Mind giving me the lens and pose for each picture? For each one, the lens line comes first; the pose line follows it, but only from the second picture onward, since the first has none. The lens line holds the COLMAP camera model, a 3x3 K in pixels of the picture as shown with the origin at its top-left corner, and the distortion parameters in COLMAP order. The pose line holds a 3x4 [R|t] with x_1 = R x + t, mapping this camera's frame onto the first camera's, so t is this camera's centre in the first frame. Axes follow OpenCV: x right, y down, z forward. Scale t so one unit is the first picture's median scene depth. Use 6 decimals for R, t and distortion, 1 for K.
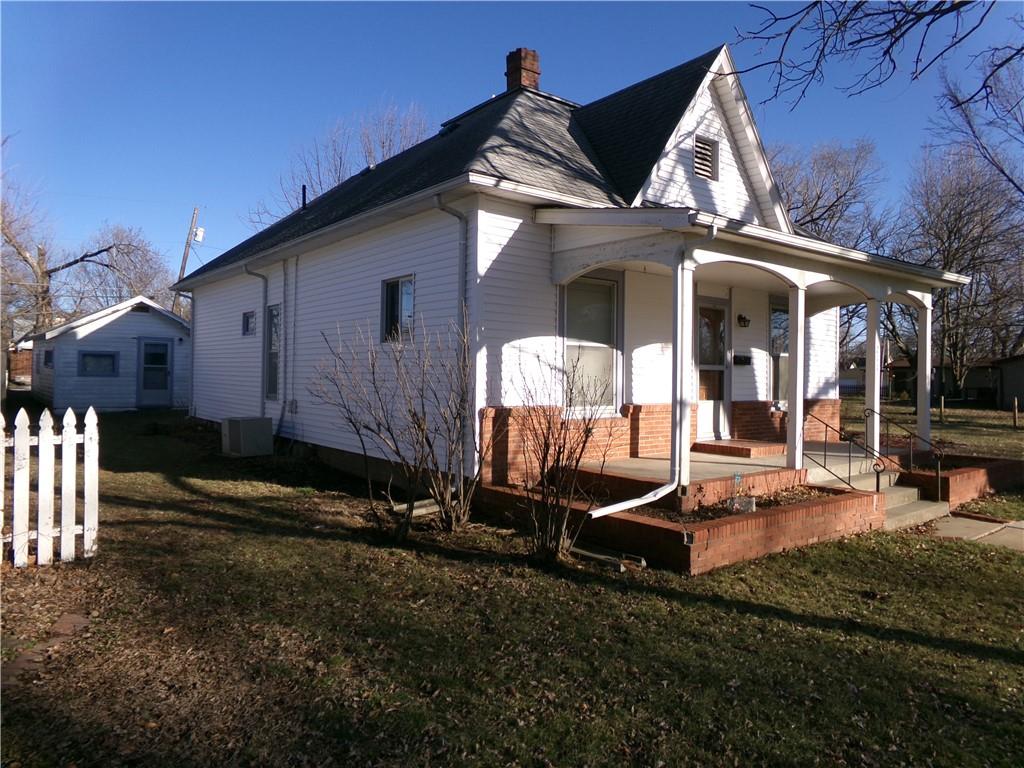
lens RADIAL K [[692.3, 0, 512.0], [0, 692.3, 384.0], [0, 0, 1]] dist [-0.080449, 0.105477]
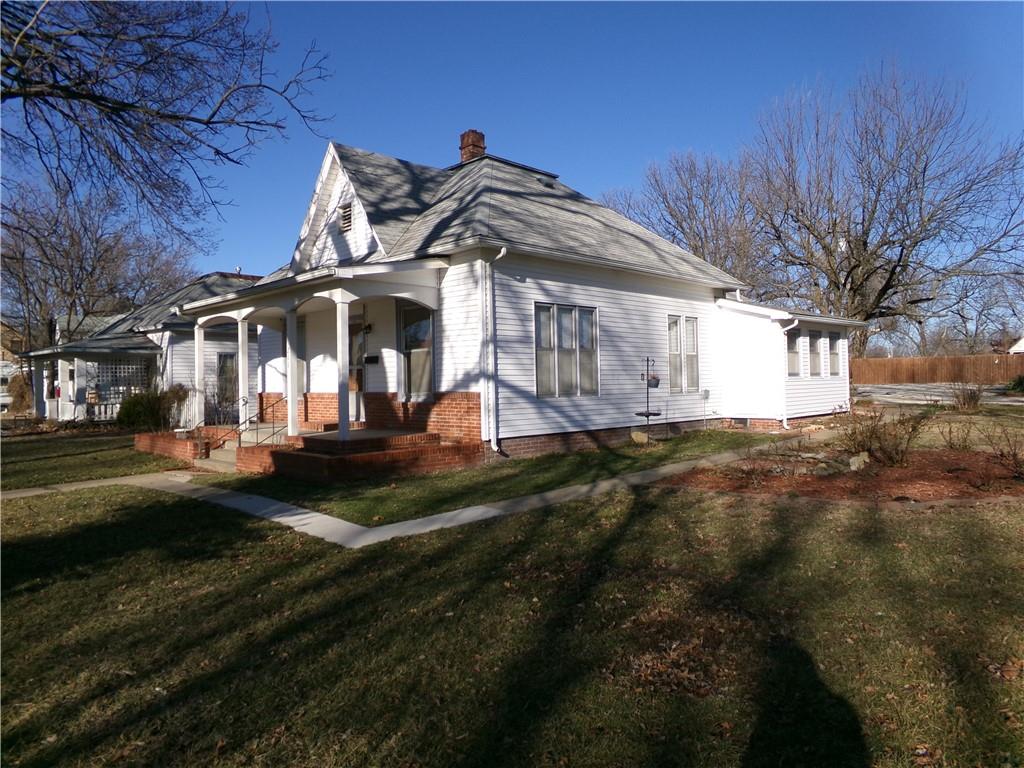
lens RADIAL K [[692.3, 0, 512.0], [0, 692.3, 384.0], [0, 0, 1]] dist [-0.080449, 0.105477]
pose [[0.136522, -0.013298, -0.990548, 1.686419], [0.003997, 0.999909, -0.012873, 0.028045], [0.990629, -0.002202, 0.136563, 1.120944]]
